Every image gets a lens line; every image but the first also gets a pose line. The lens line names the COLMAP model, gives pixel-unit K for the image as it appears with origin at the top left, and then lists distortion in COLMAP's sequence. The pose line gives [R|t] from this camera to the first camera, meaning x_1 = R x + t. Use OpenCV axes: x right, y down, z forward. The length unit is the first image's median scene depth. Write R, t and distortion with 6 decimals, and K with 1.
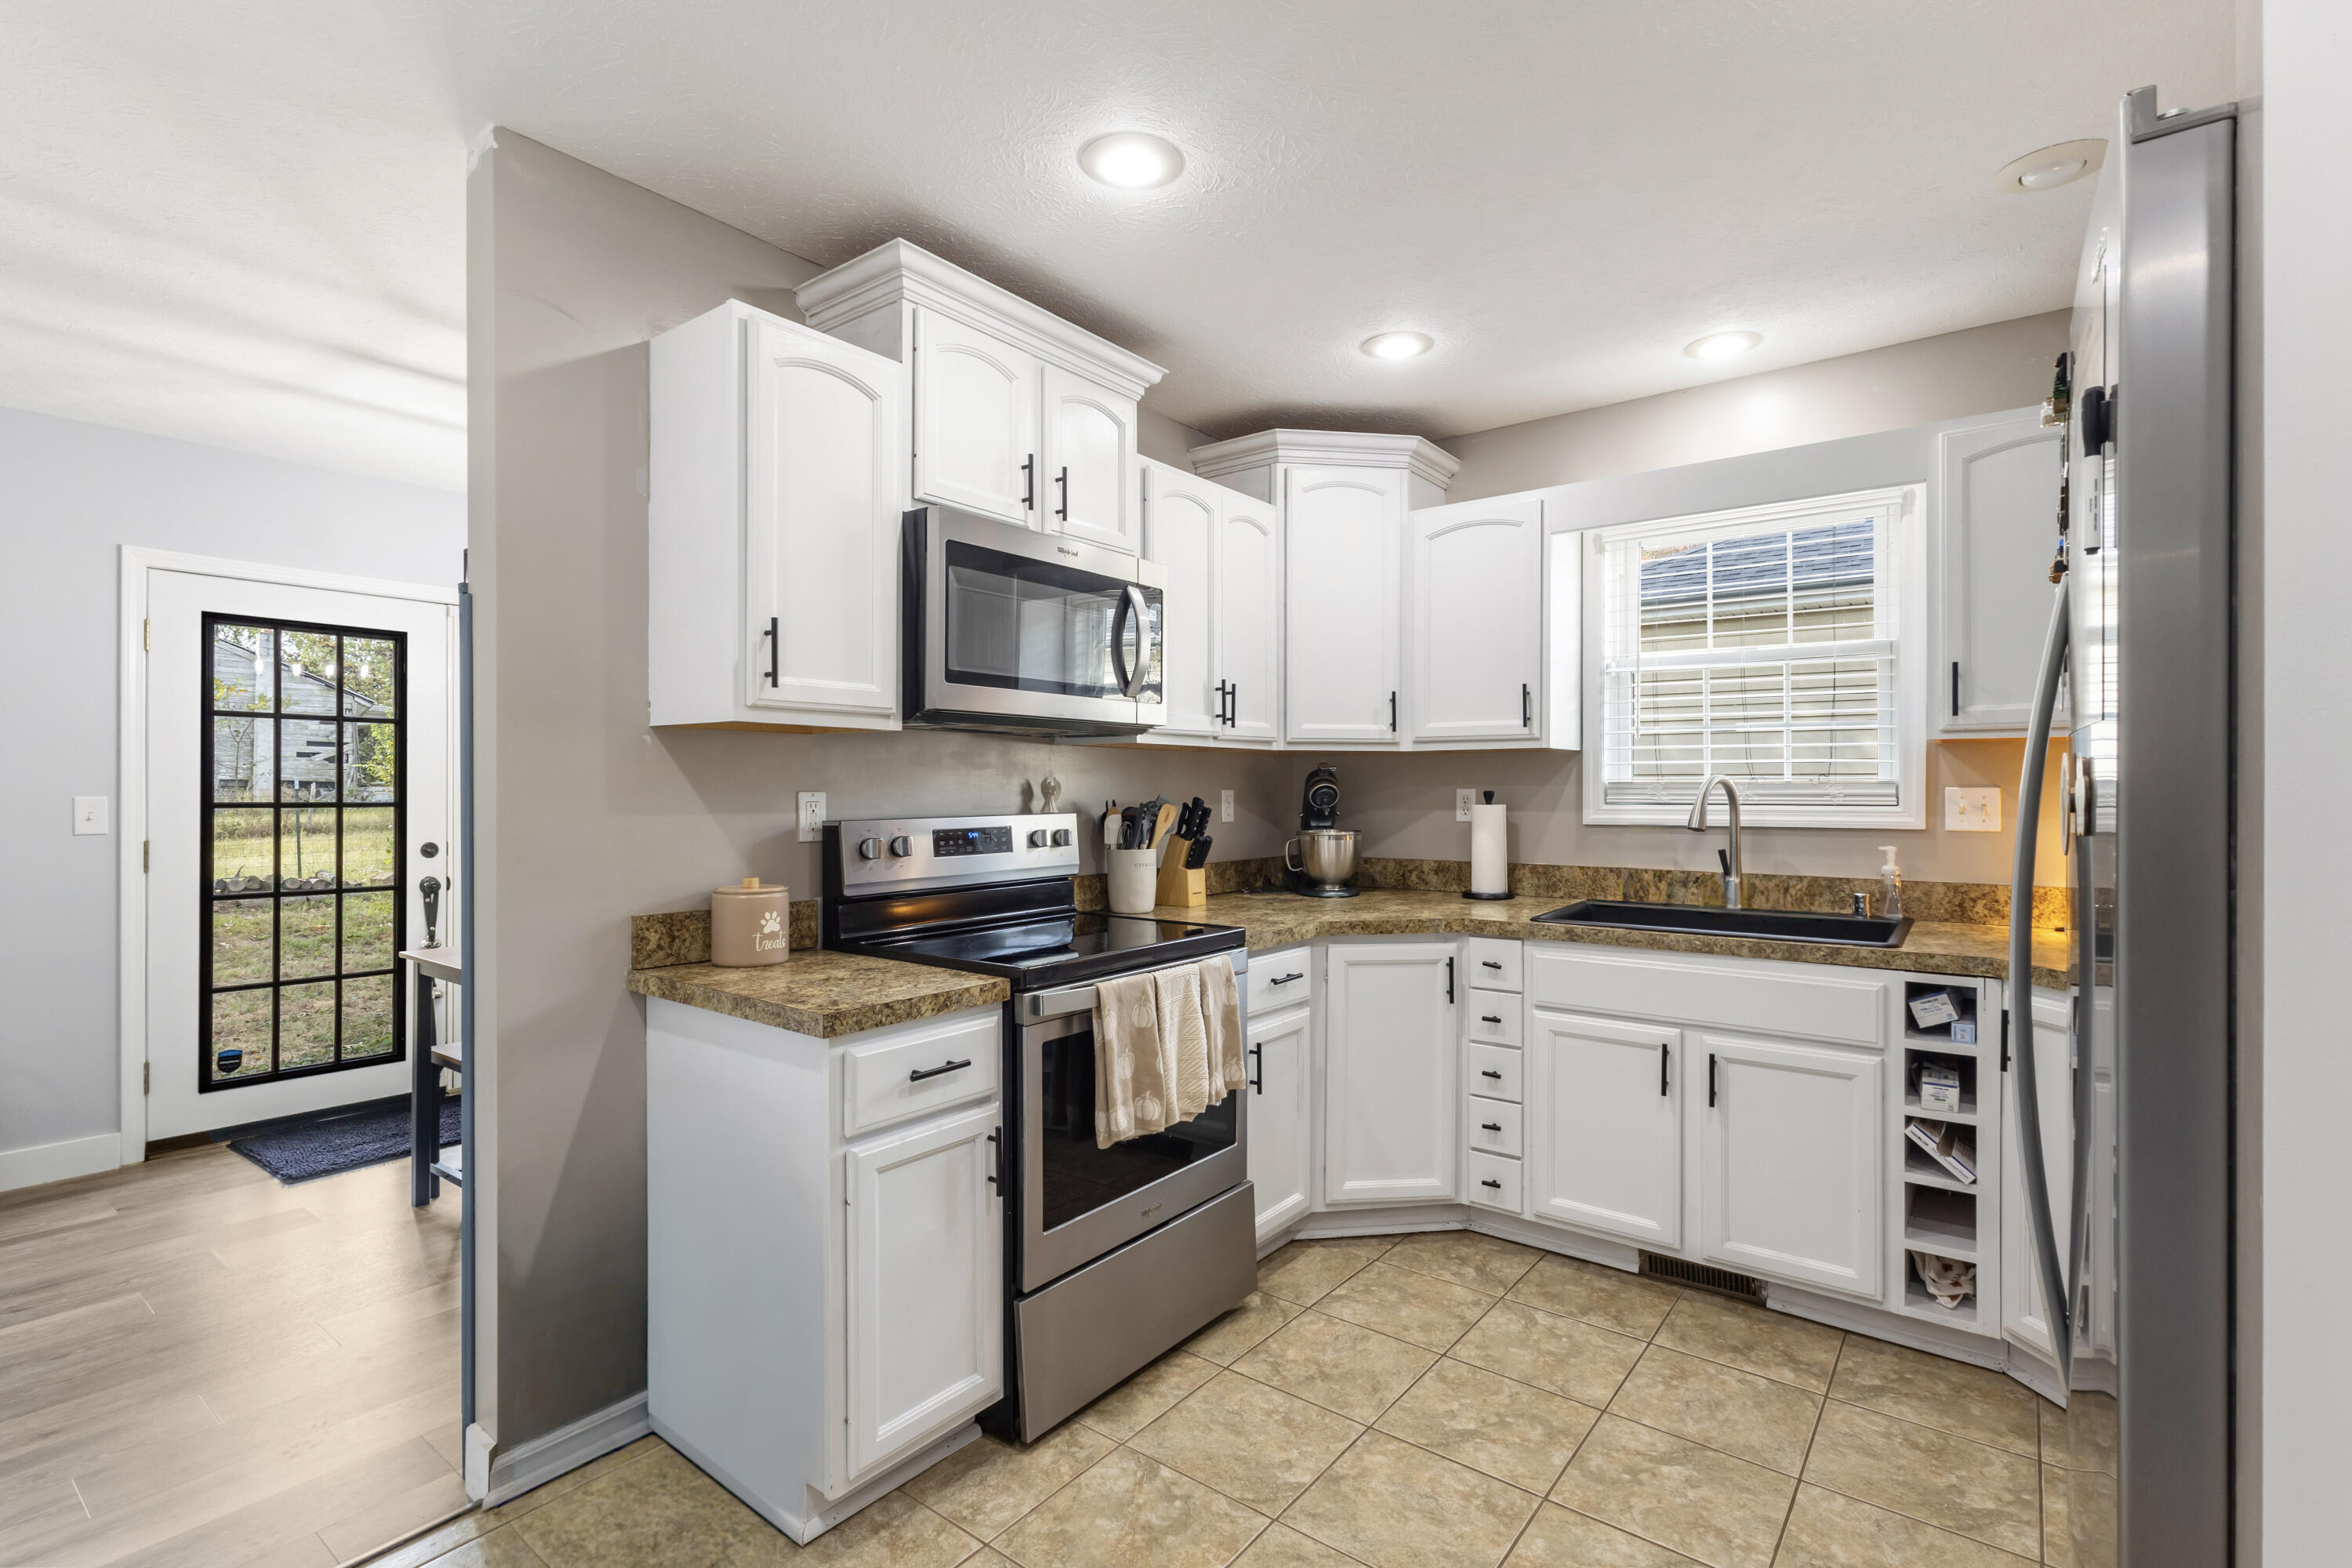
lens RADIAL K [[1082.7, 0, 1171.7], [0, 1082.7, 790.4], [0, 0, 1]] dist [0.001599, -0.000511]
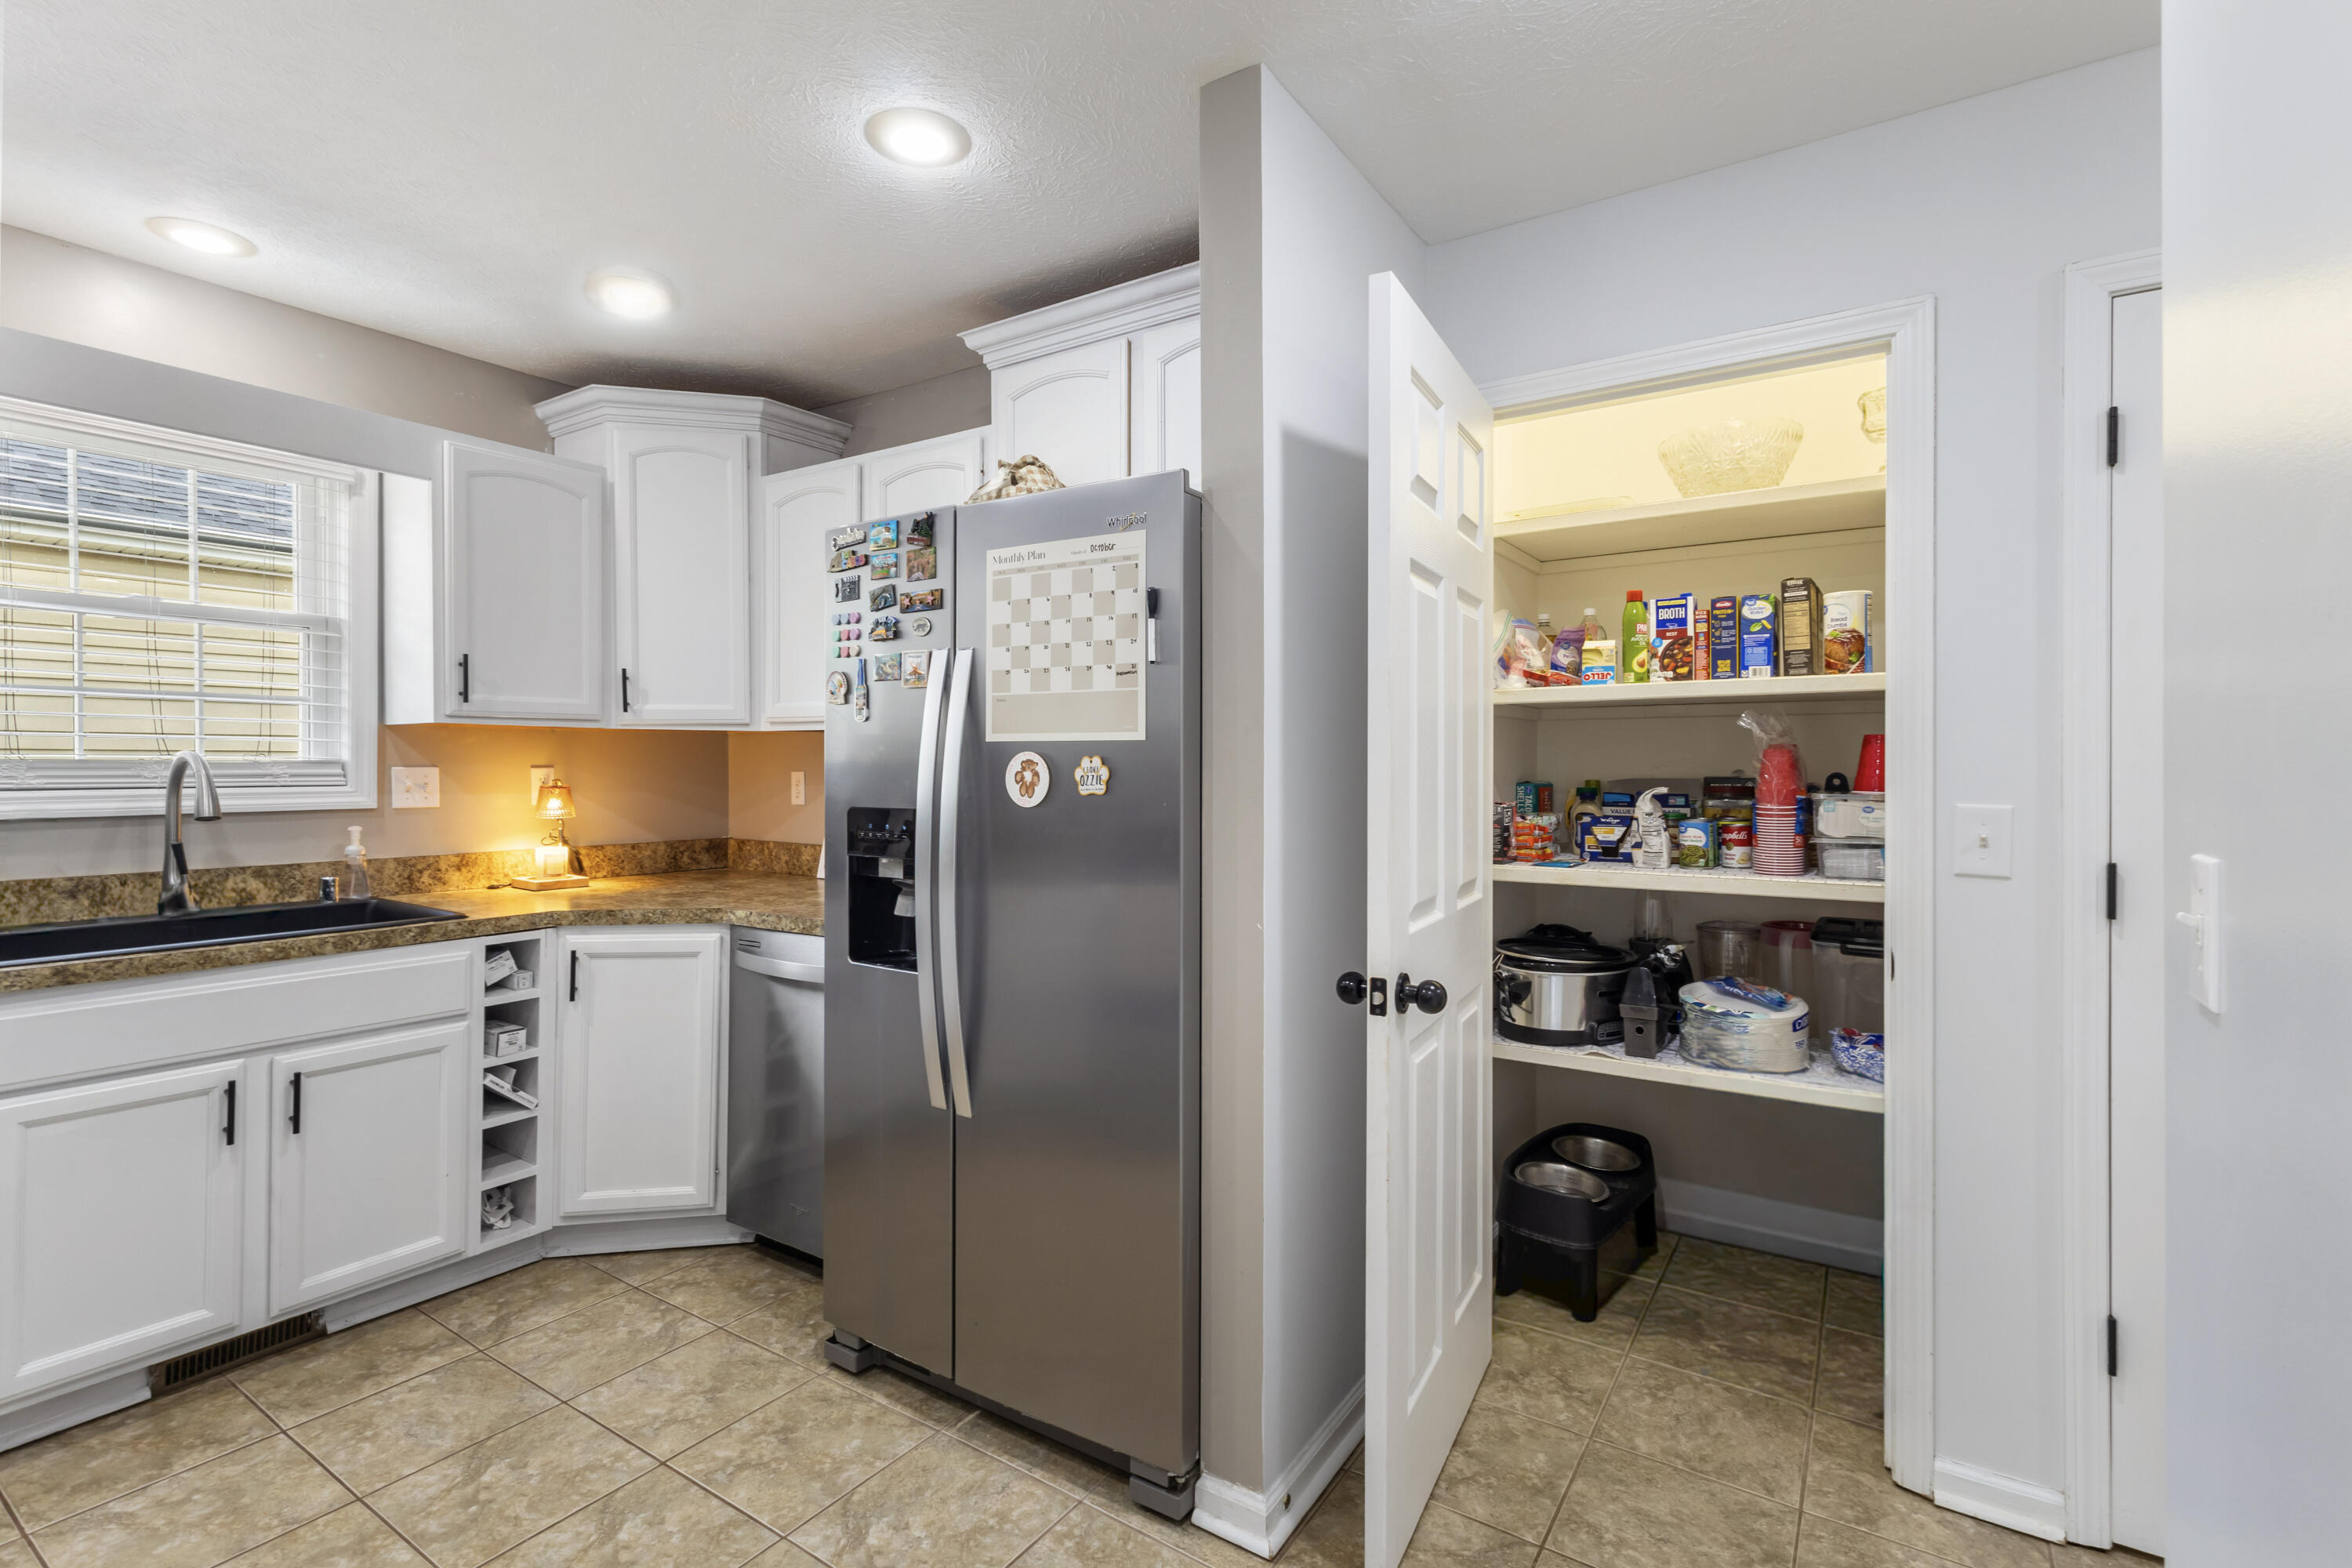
lens RADIAL K [[1082.7, 0, 1160.2], [0, 1082.7, 770.5], [0, 0, 1]] dist [0.001599, -0.000511]
pose [[-0.071607, -0.001725, 0.997431, -0.428994], [0.001514, 0.999997, 0.001838, -0.000790], [-0.997432, 0.001641, -0.071604, 0.372987]]
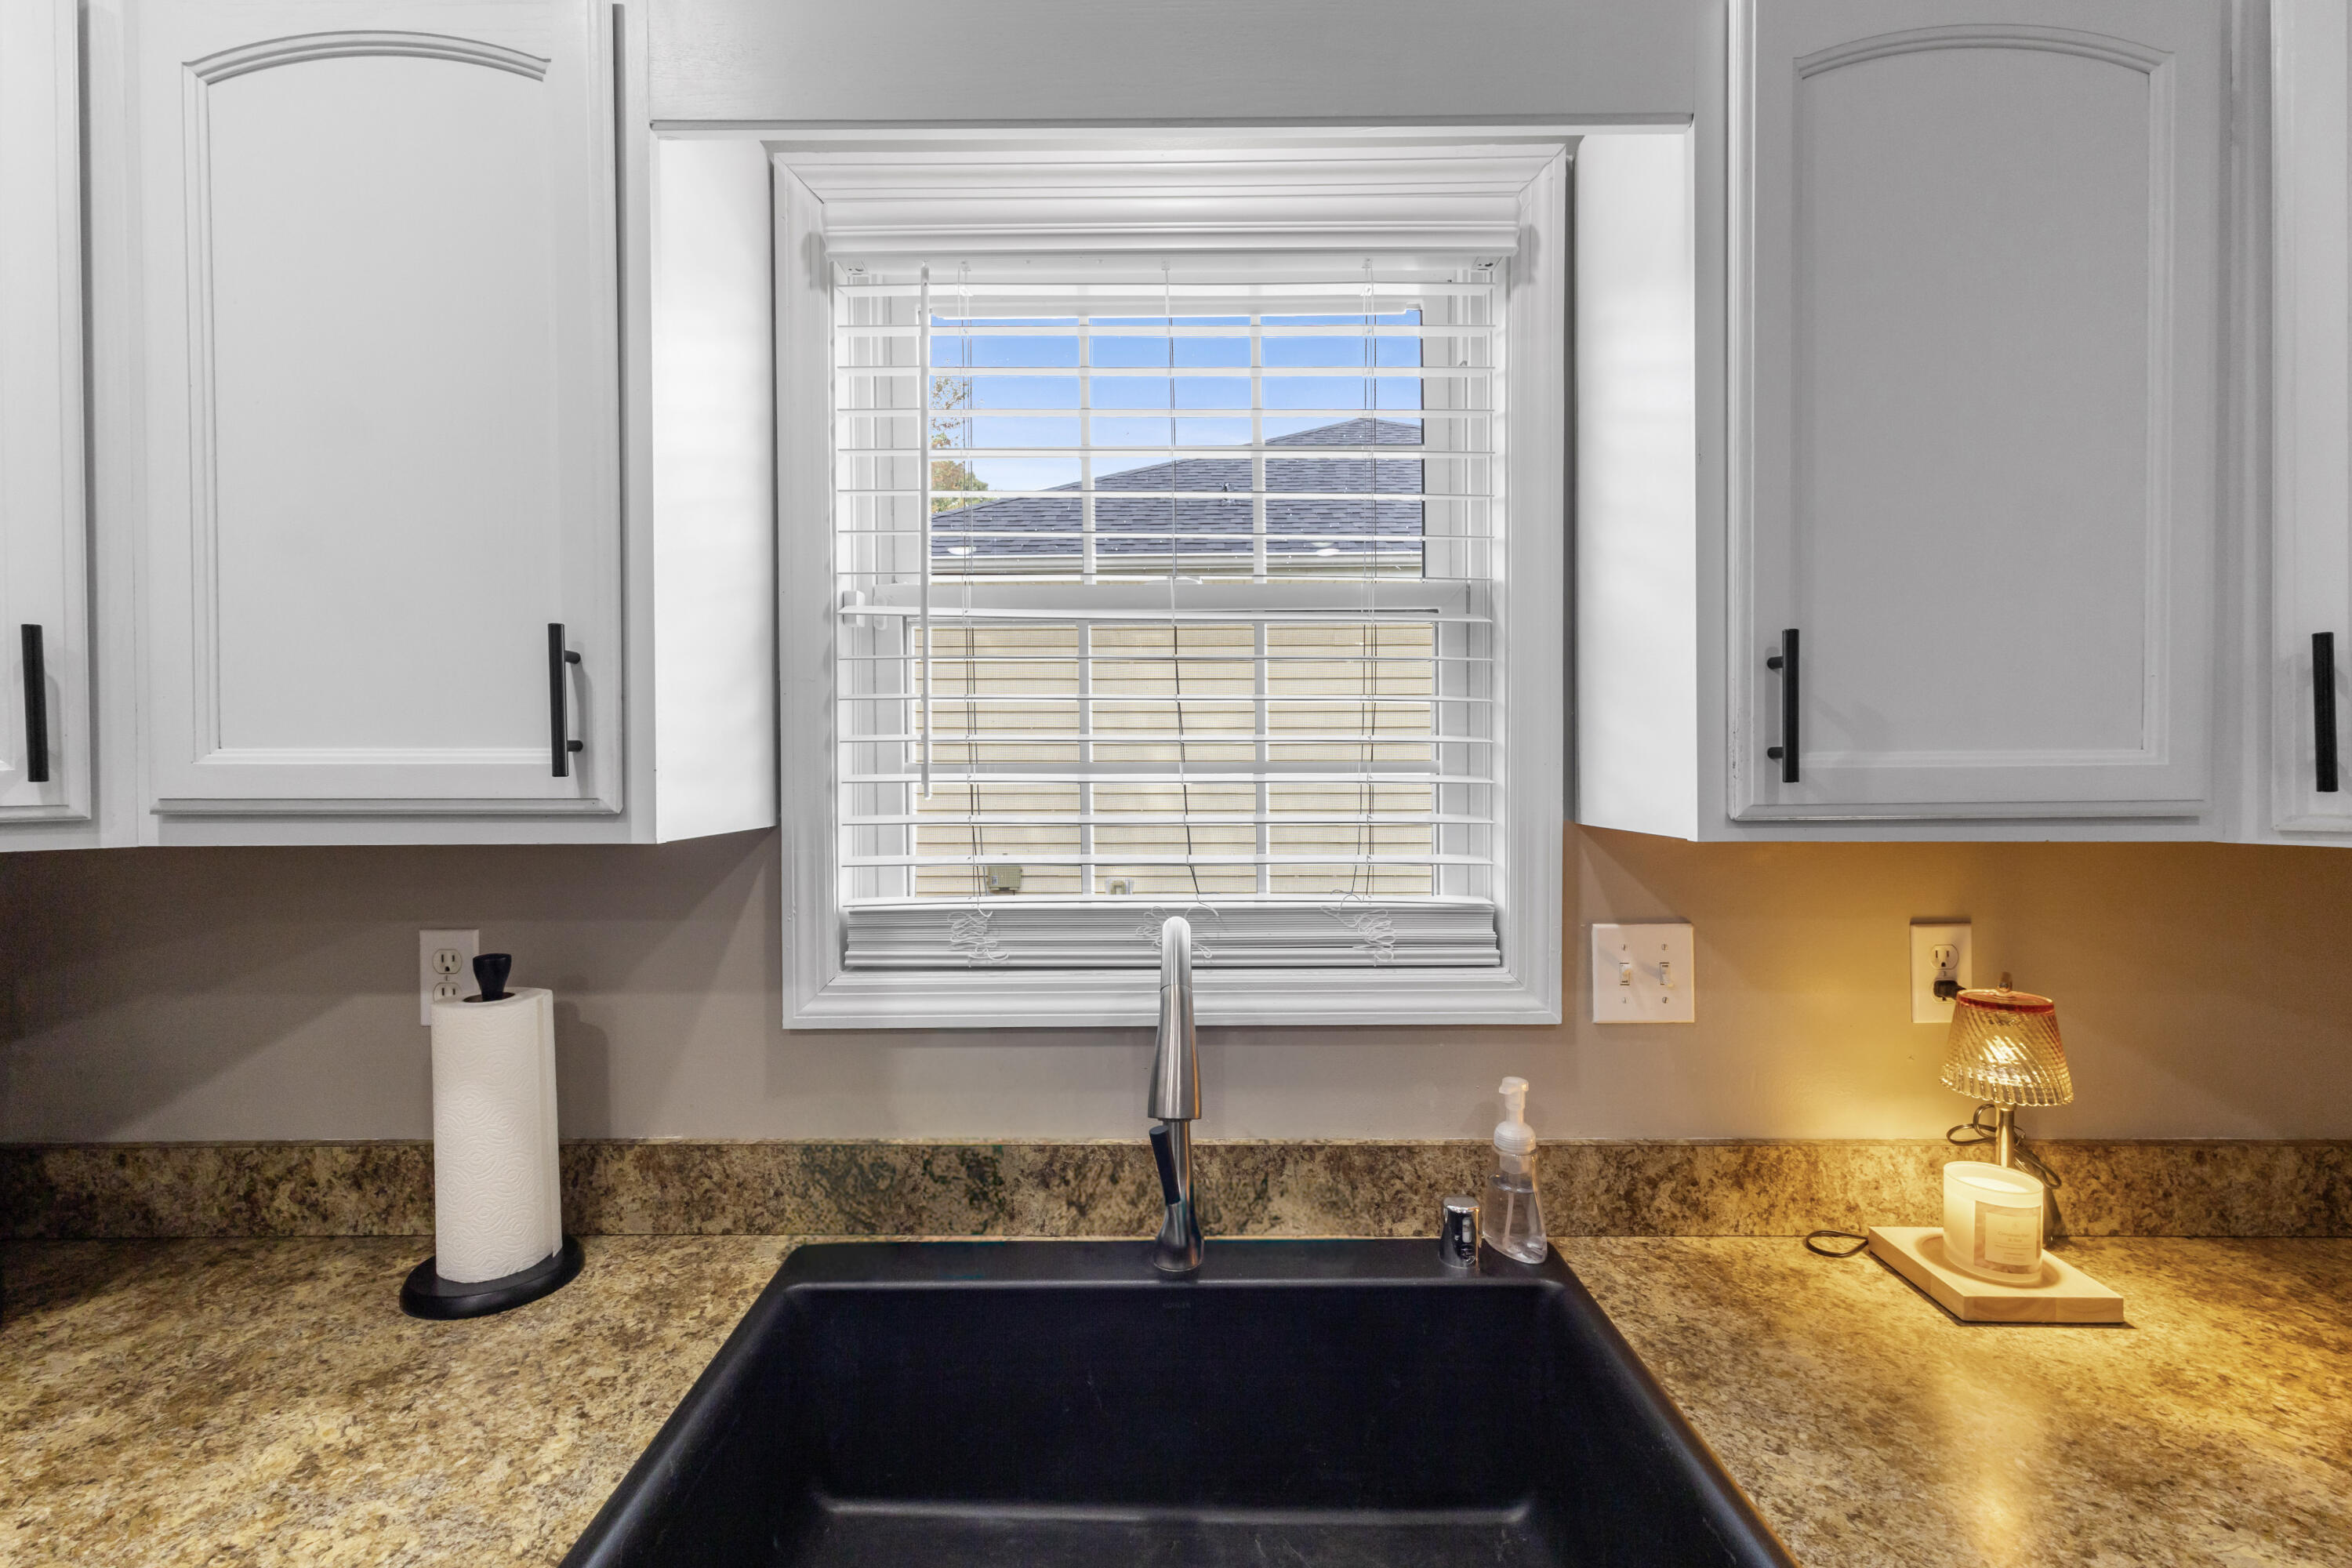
lens RADIAL K [[1082.7, 0, 1192.3], [0, 1082.7, 781.5], [0, 0, 1]] dist [0.001599, -0.000511]
pose [[0.783807, -0.011345, 0.620901, 0.352491], [0.004643, 0.999912, 0.012410, -0.074802], [-0.620988, -0.006845, 0.783791, 0.846091]]
